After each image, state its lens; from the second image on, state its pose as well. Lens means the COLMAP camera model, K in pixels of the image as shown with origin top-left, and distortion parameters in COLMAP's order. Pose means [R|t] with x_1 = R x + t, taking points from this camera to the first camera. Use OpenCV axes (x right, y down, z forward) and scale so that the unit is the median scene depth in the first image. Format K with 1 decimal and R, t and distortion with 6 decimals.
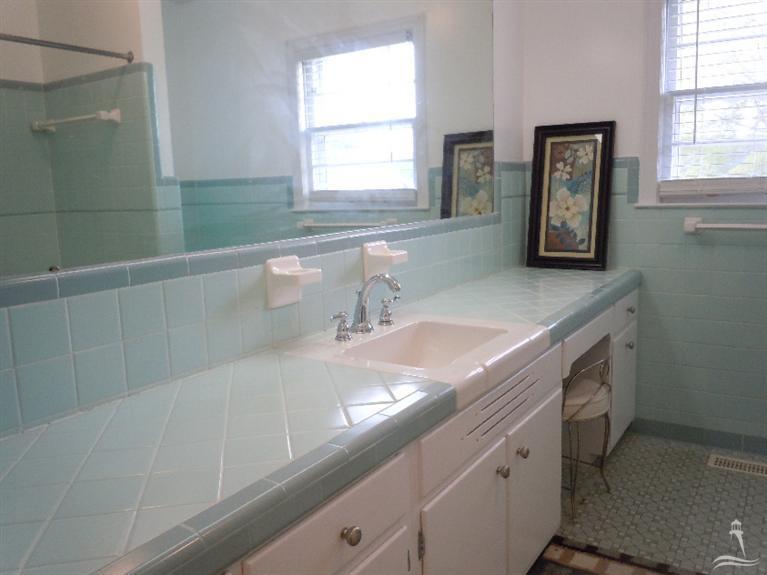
lens RADIAL K [[633.3, 0, 387.6], [0, 633.3, 284.7], [0, 0, 1]] dist [0.031442, -0.084312]
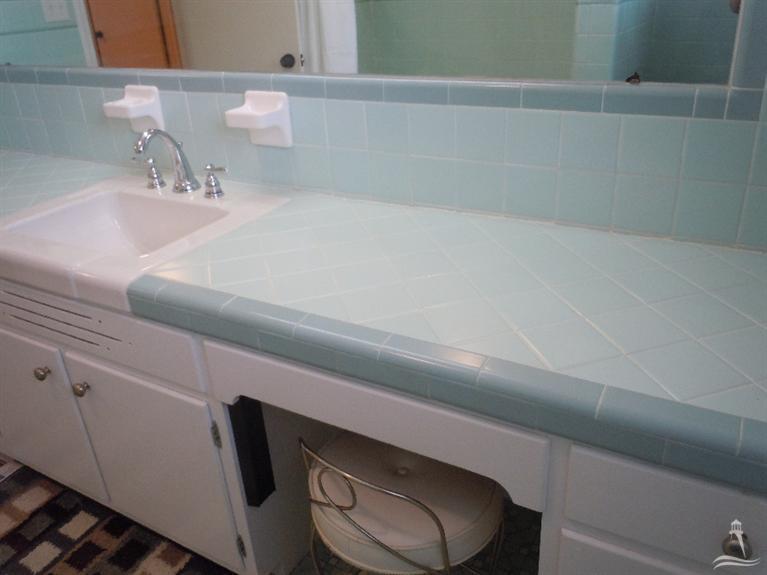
lens RADIAL K [[633.3, 0, 387.6], [0, 633.3, 284.7], [0, 0, 1]] dist [0.031442, -0.084312]
pose [[0.052146, 0.434066, -0.899370, 0.851205], [-0.125291, 0.896323, 0.425331, -0.223886], [0.990749, 0.090504, 0.101124, 1.232193]]
